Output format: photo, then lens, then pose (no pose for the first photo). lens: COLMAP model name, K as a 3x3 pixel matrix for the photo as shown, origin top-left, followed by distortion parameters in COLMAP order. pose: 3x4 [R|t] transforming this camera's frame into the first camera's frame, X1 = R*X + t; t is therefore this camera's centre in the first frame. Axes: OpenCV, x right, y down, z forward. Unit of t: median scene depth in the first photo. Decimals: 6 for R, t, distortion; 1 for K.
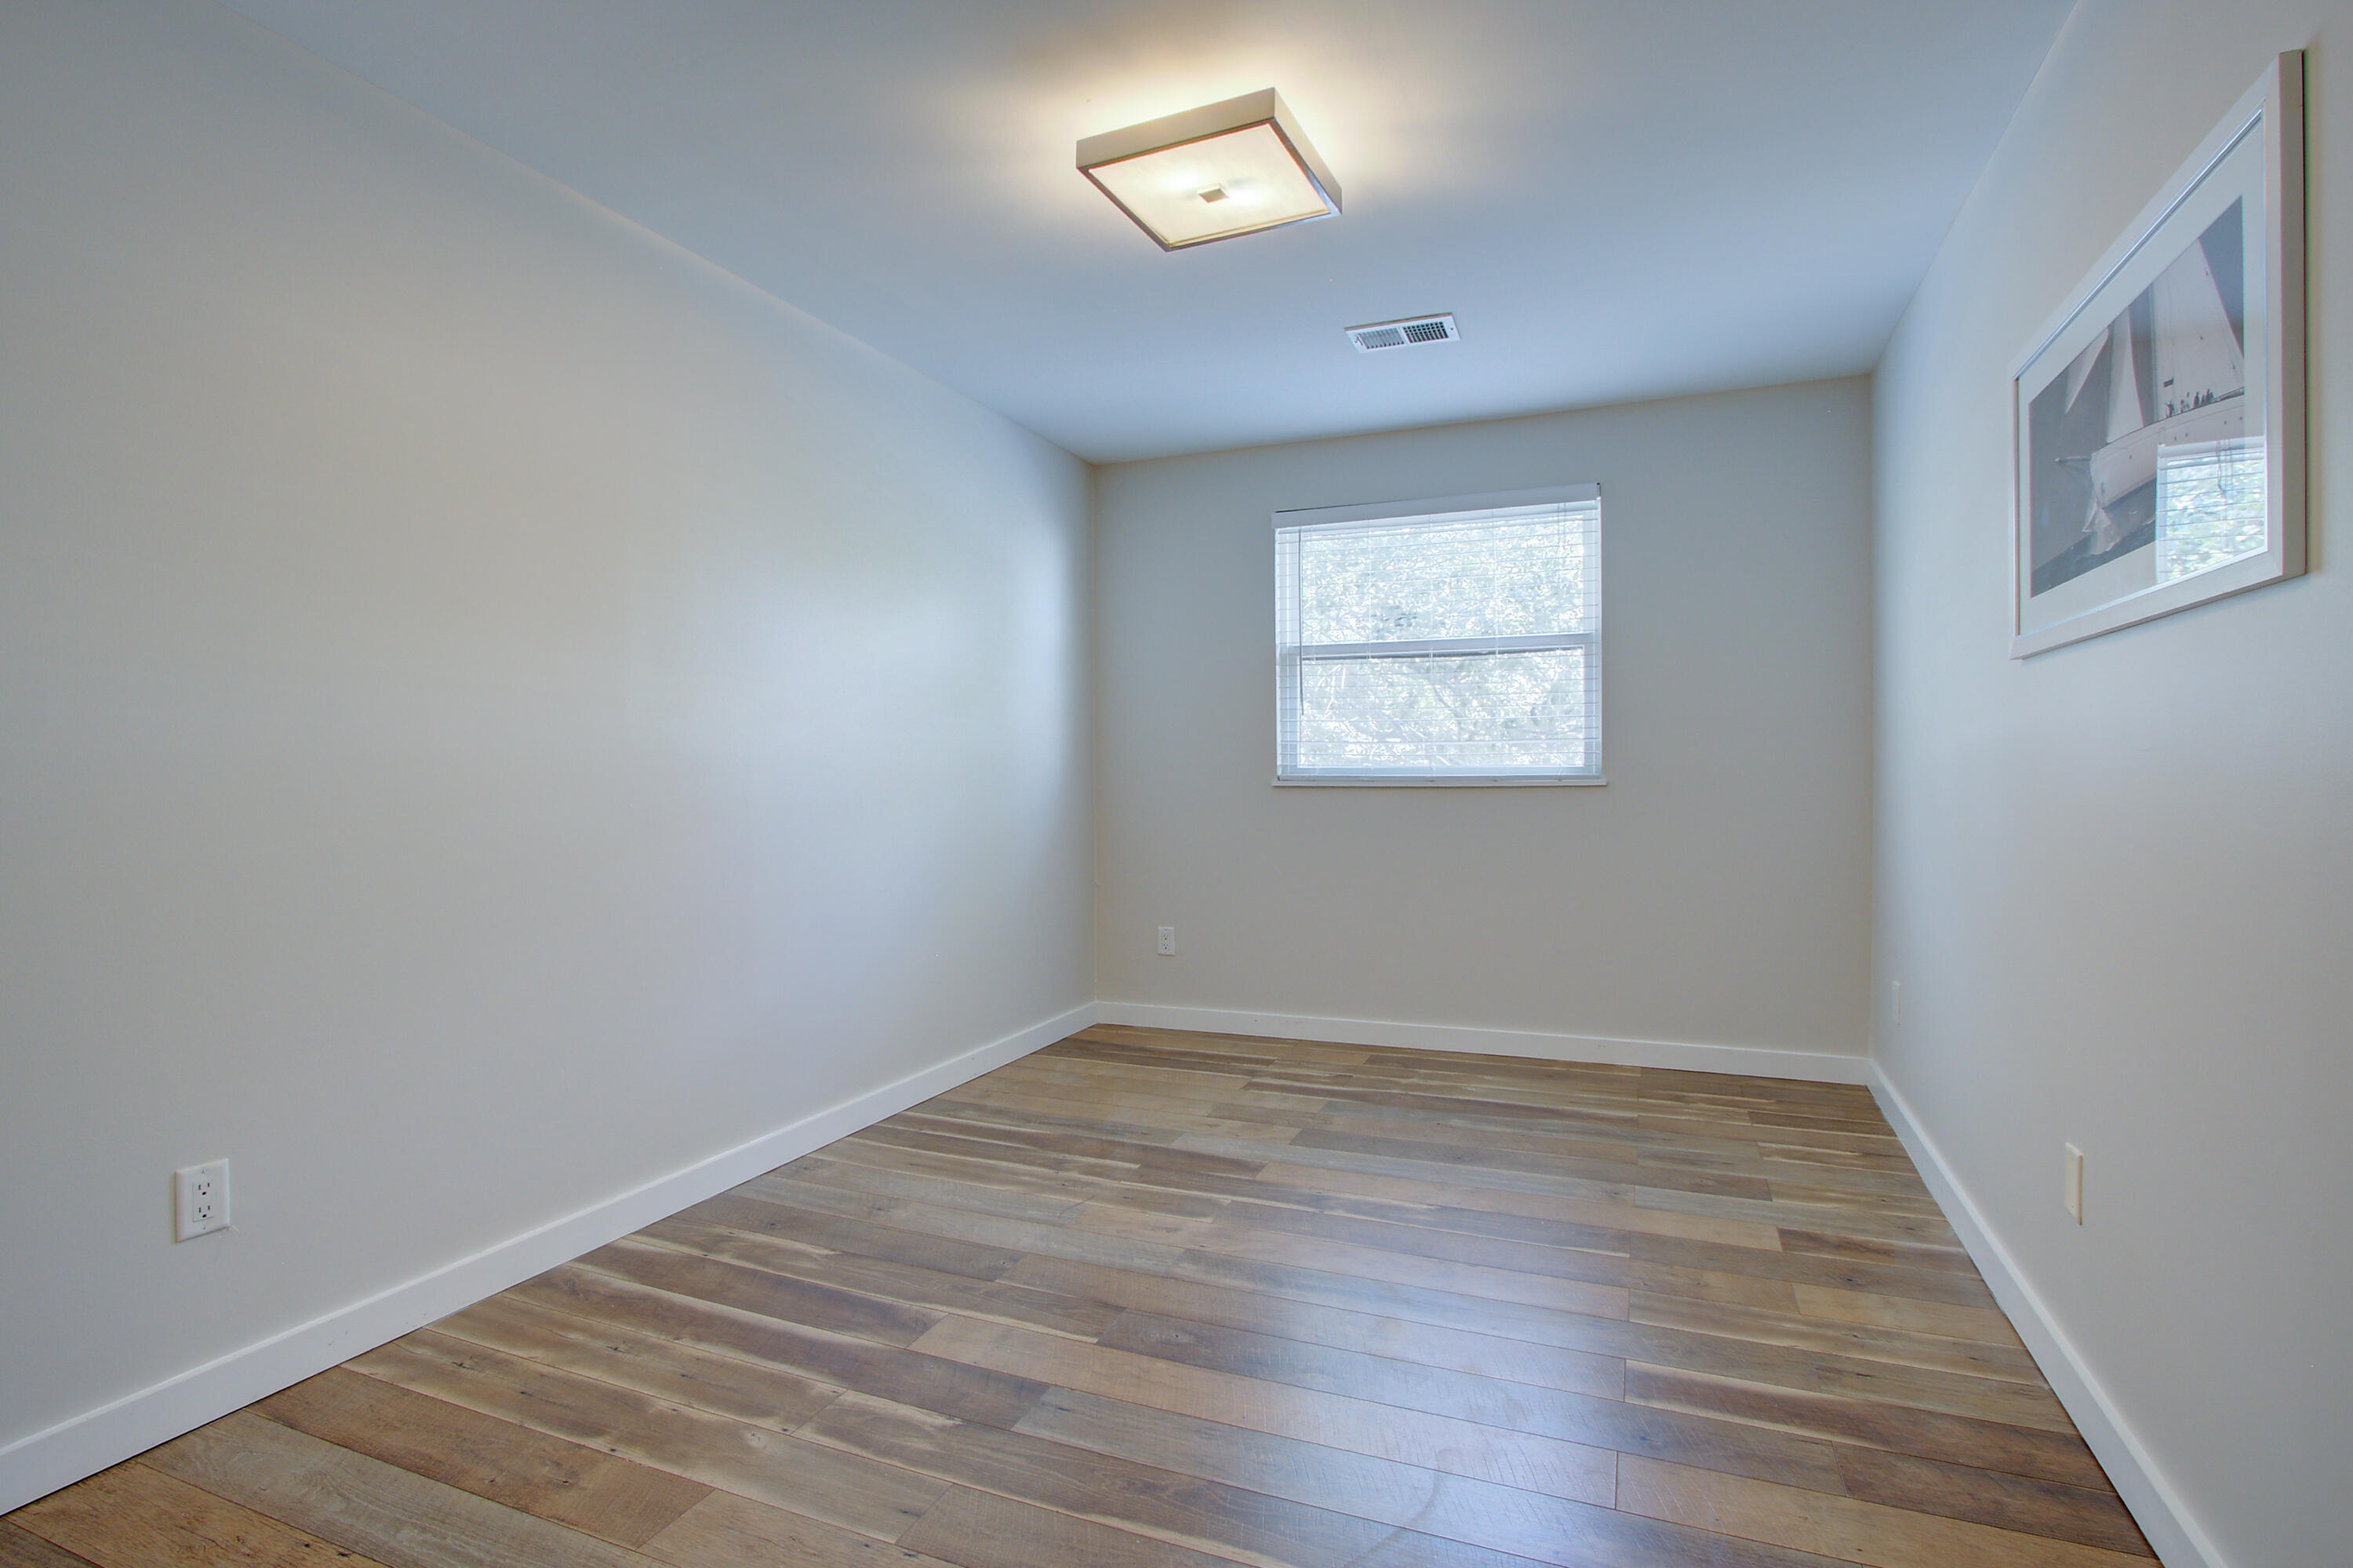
lens RADIAL K [[1163.0, 0, 1176.1], [0, 1163.0, 791.1], [0, 0, 1]] dist [-0.021971, 0.001036]
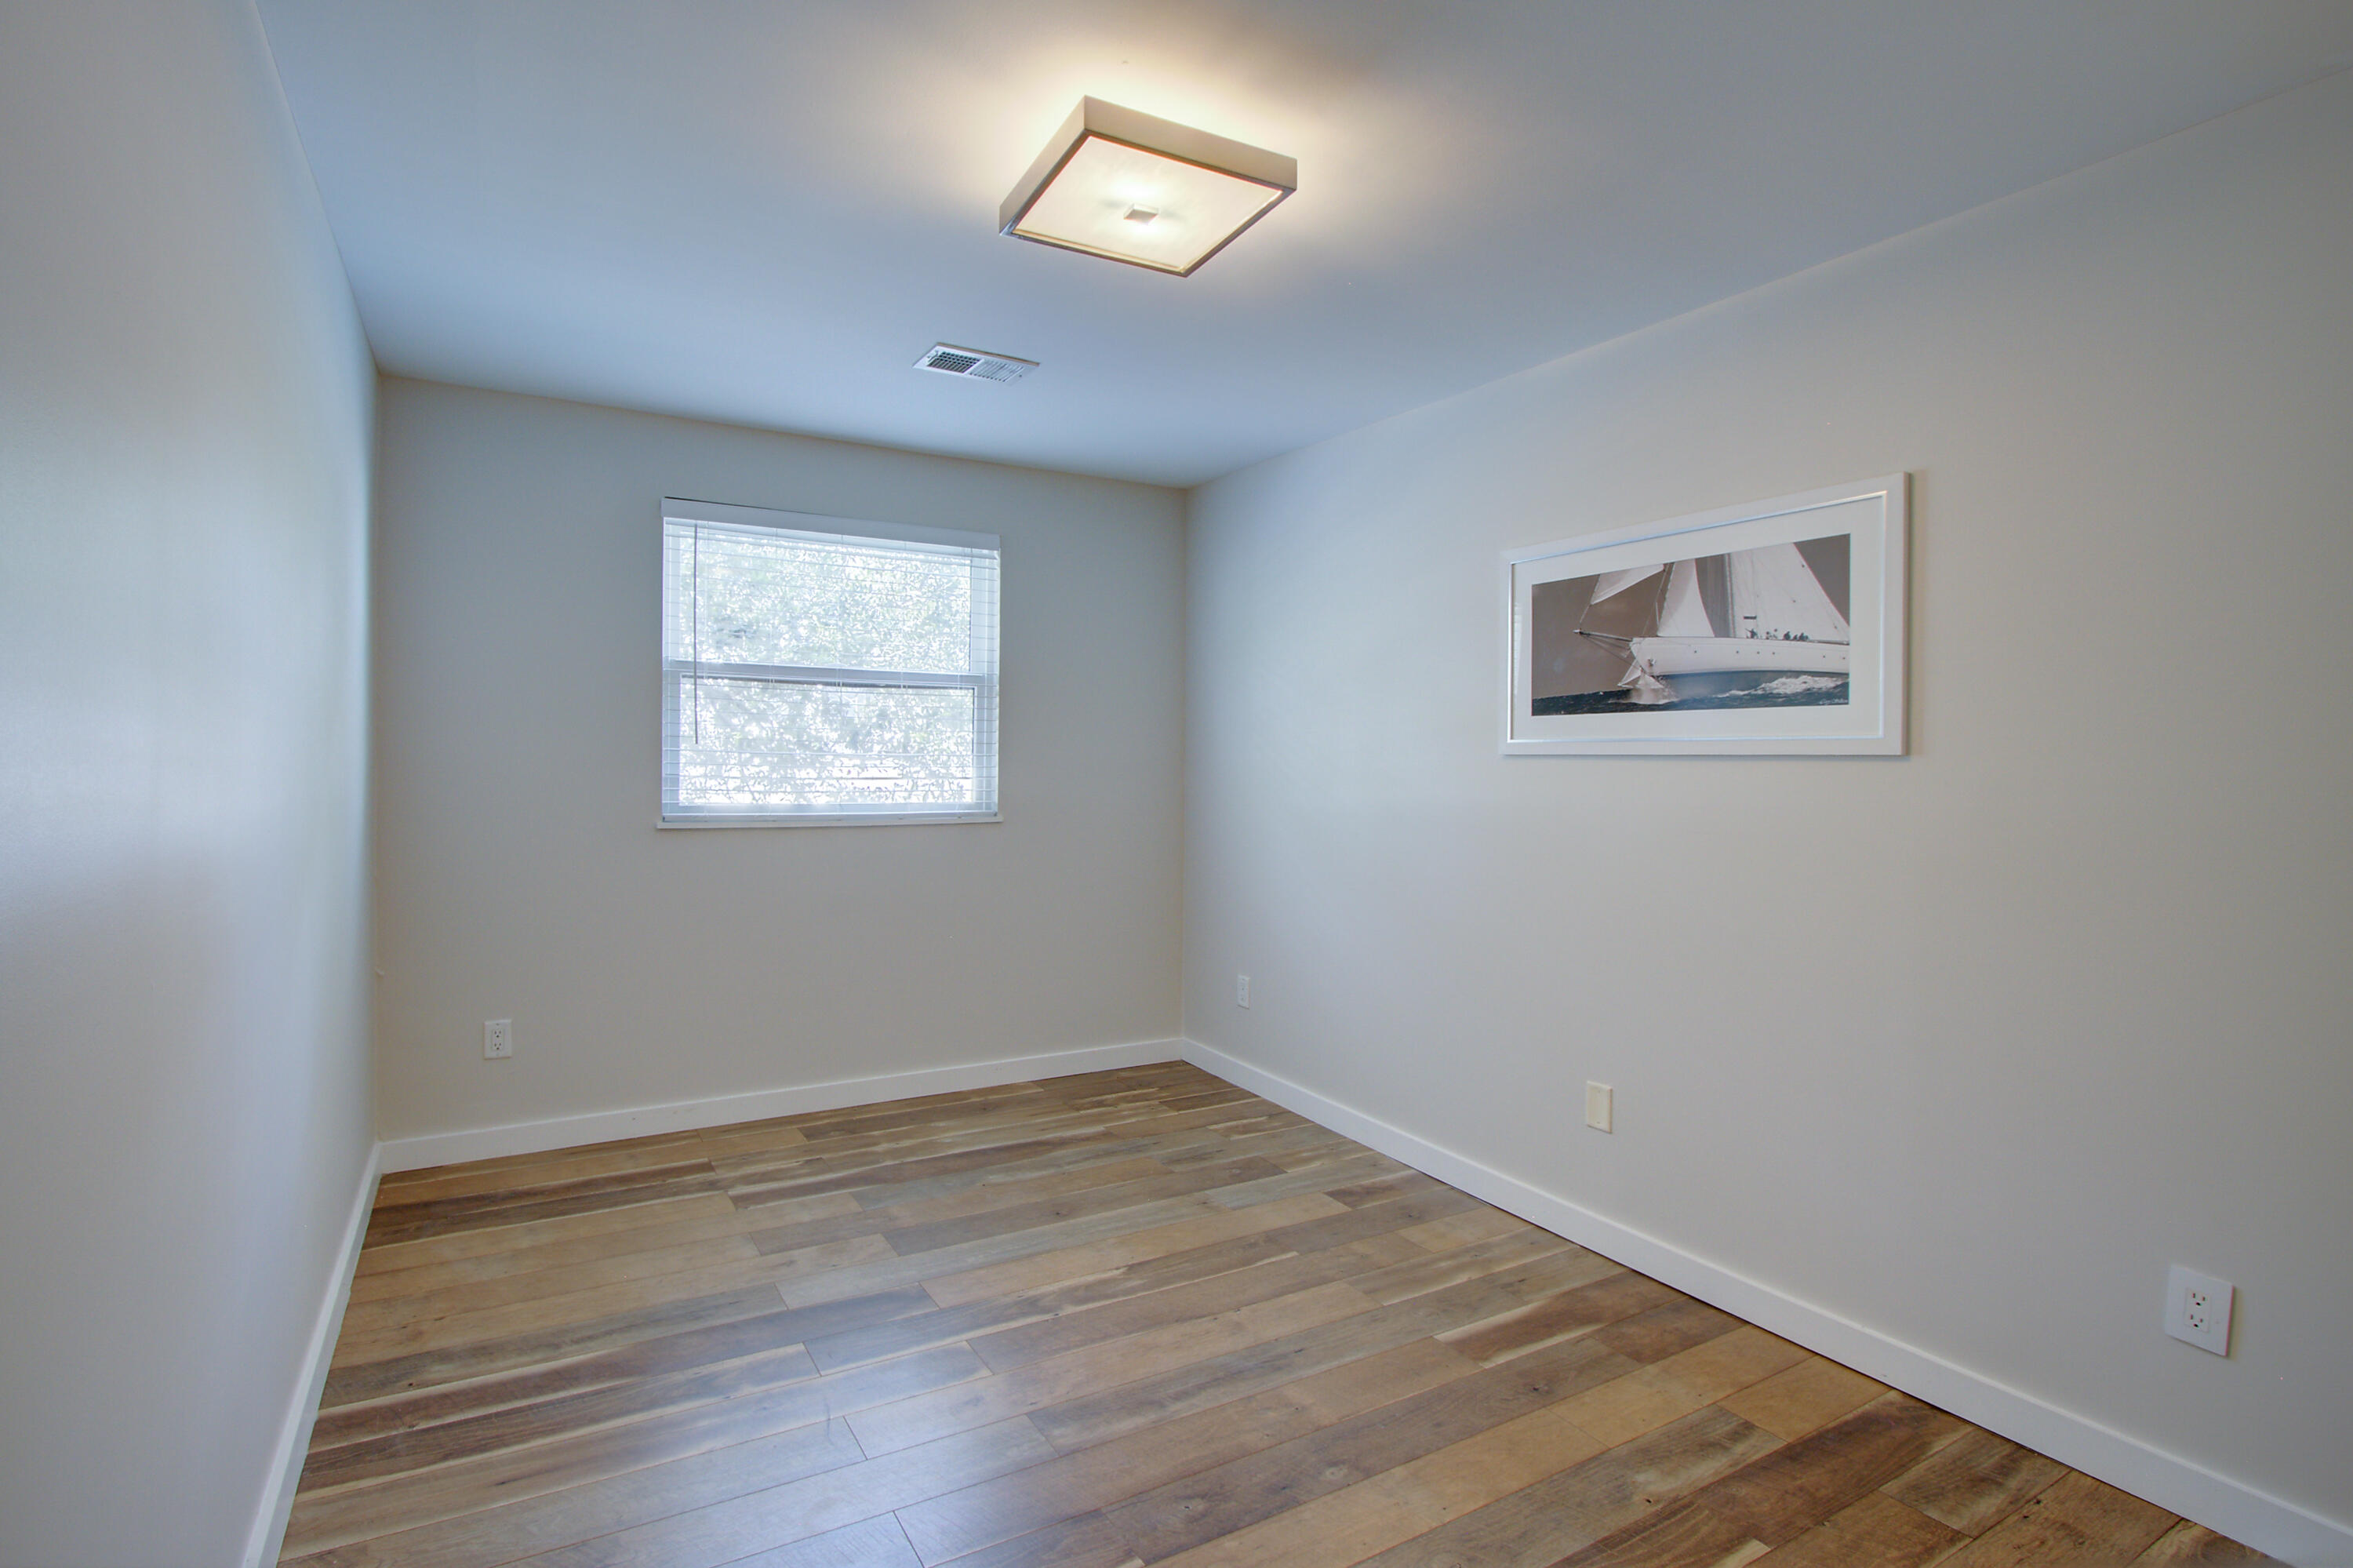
lens RADIAL K [[1132.6, 0, 1149.0], [0, 1132.6, 771.9], [0, 0, 1]] dist [-0.021551, 0.002541]
pose [[0.610674, 0.007409, 0.791848, -0.505023], [-0.003629, 0.999972, -0.006558, -0.061166], [-0.791874, 0.001131, 0.610684, 0.358961]]
